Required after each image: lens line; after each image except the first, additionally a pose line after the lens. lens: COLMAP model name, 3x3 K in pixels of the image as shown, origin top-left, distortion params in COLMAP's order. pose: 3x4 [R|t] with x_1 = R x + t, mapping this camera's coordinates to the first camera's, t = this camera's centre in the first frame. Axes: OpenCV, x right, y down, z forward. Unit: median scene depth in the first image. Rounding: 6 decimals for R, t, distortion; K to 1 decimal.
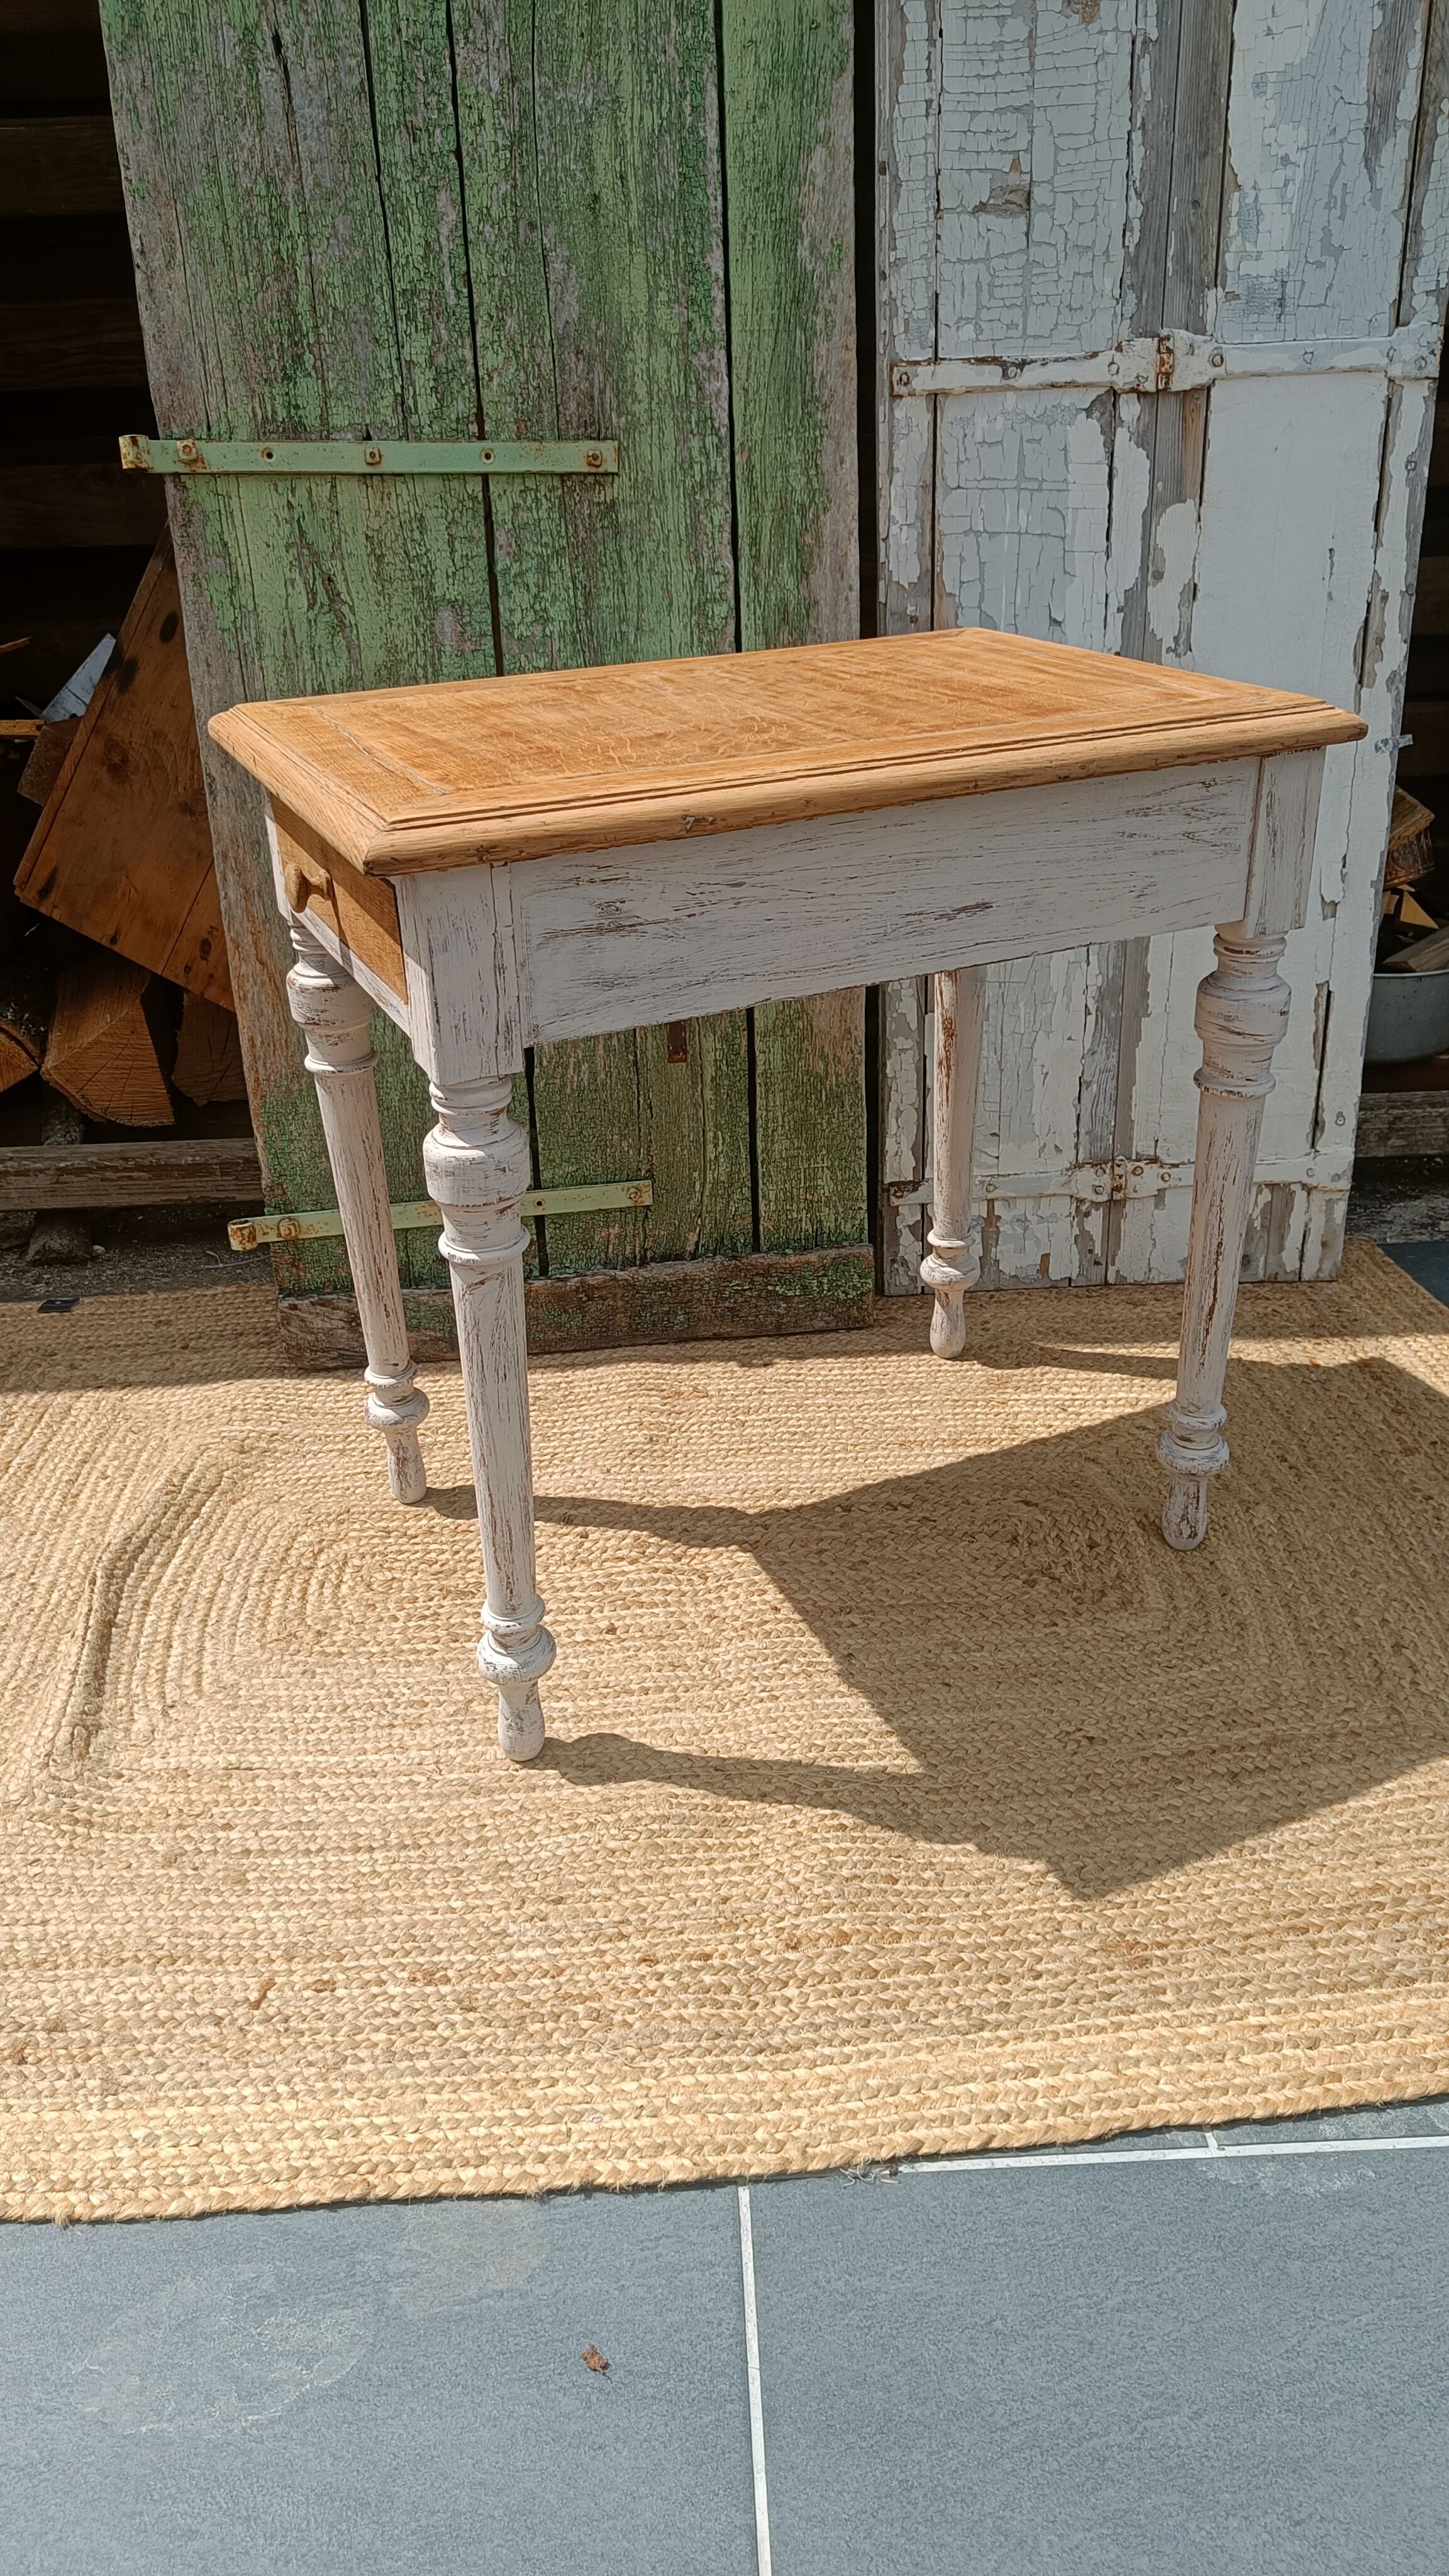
lens RADIAL K [[1836.4, 0, 700.5], [0, 1836.4, 1286.3], [0, 0, 1]] dist [-0.004441, 0.006543]
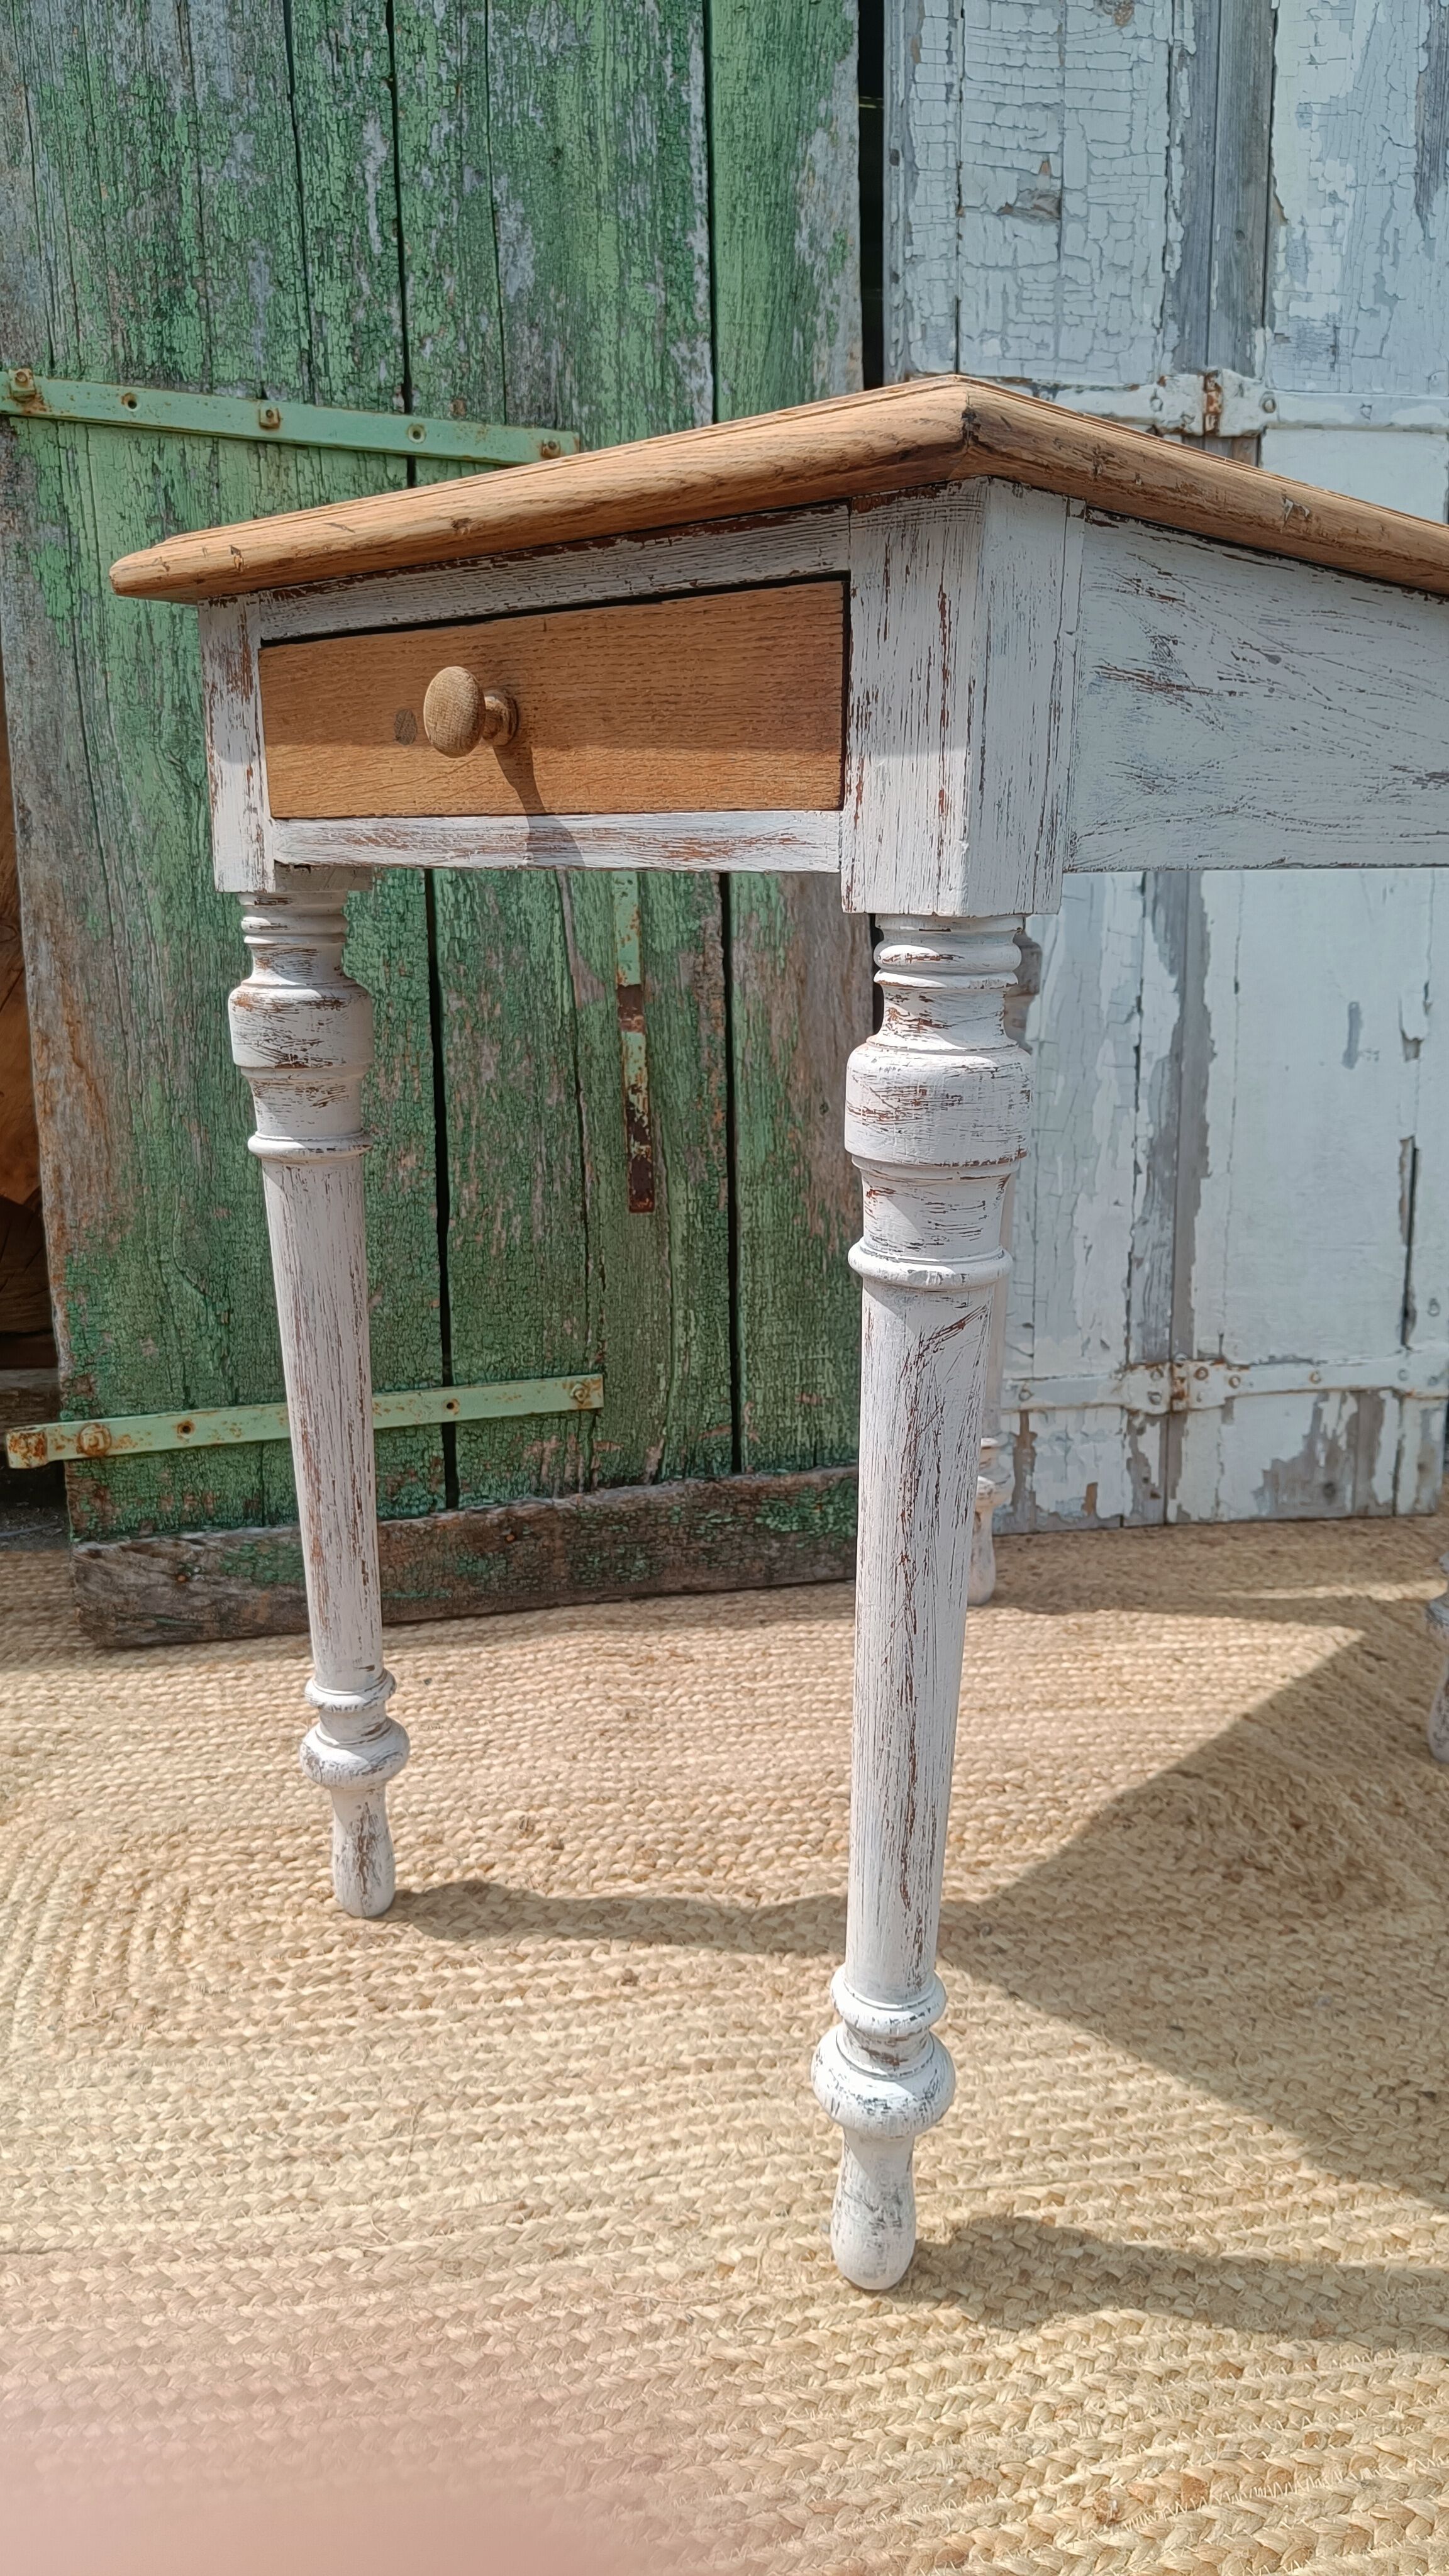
lens RADIAL K [[1836.4, 0, 735.6], [0, 1836.4, 1292.3], [0, 0, 1]] dist [-0.004441, 0.006543]
pose [[0.987450, 0.002134, 0.157919, -0.104247], [0.034808, 0.972379, -0.230796, 0.096086], [-0.154050, 0.233396, 0.960102, 0.304154]]
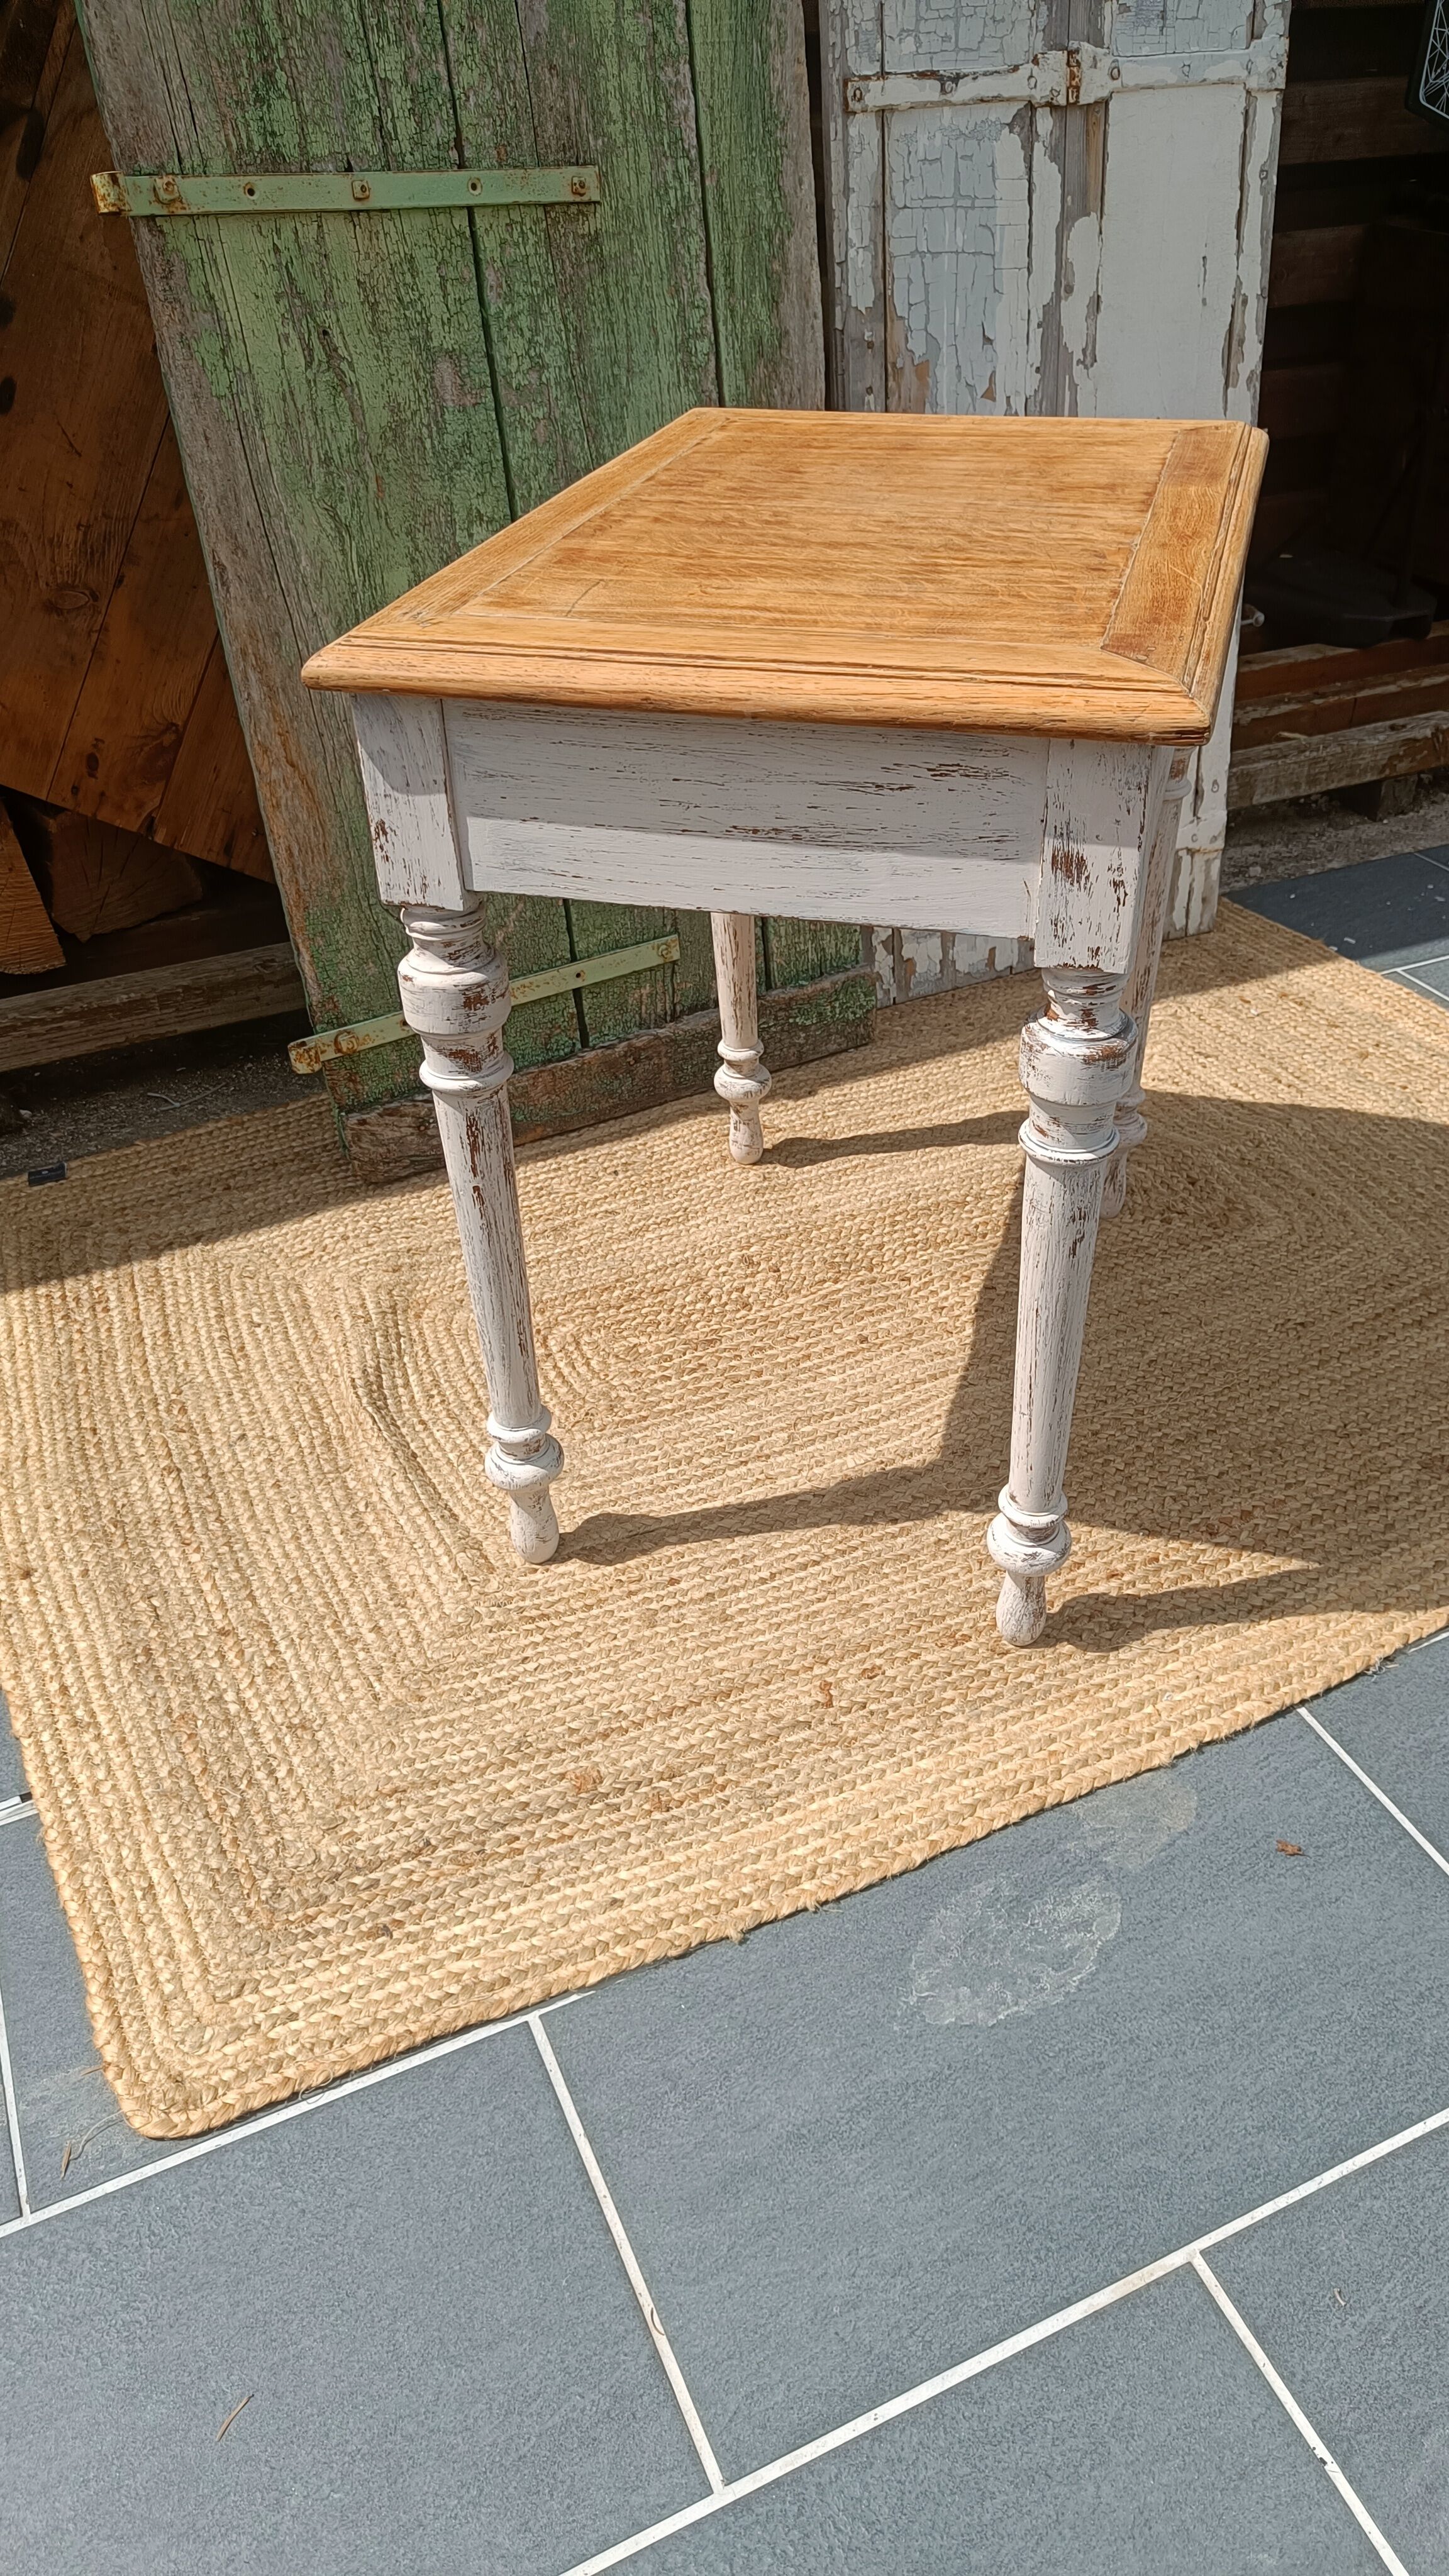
lens RADIAL K [[1836.4, 0, 761.1], [0, 1836.4, 1305.4], [0, 0, 1]] dist [-0.004441, 0.006543]
pose [[0.917533, -0.224982, 0.327896, -0.421244], [0.176163, 0.969206, 0.172063, -0.028848], [-0.356510, -0.100111, 0.928913, 0.007920]]
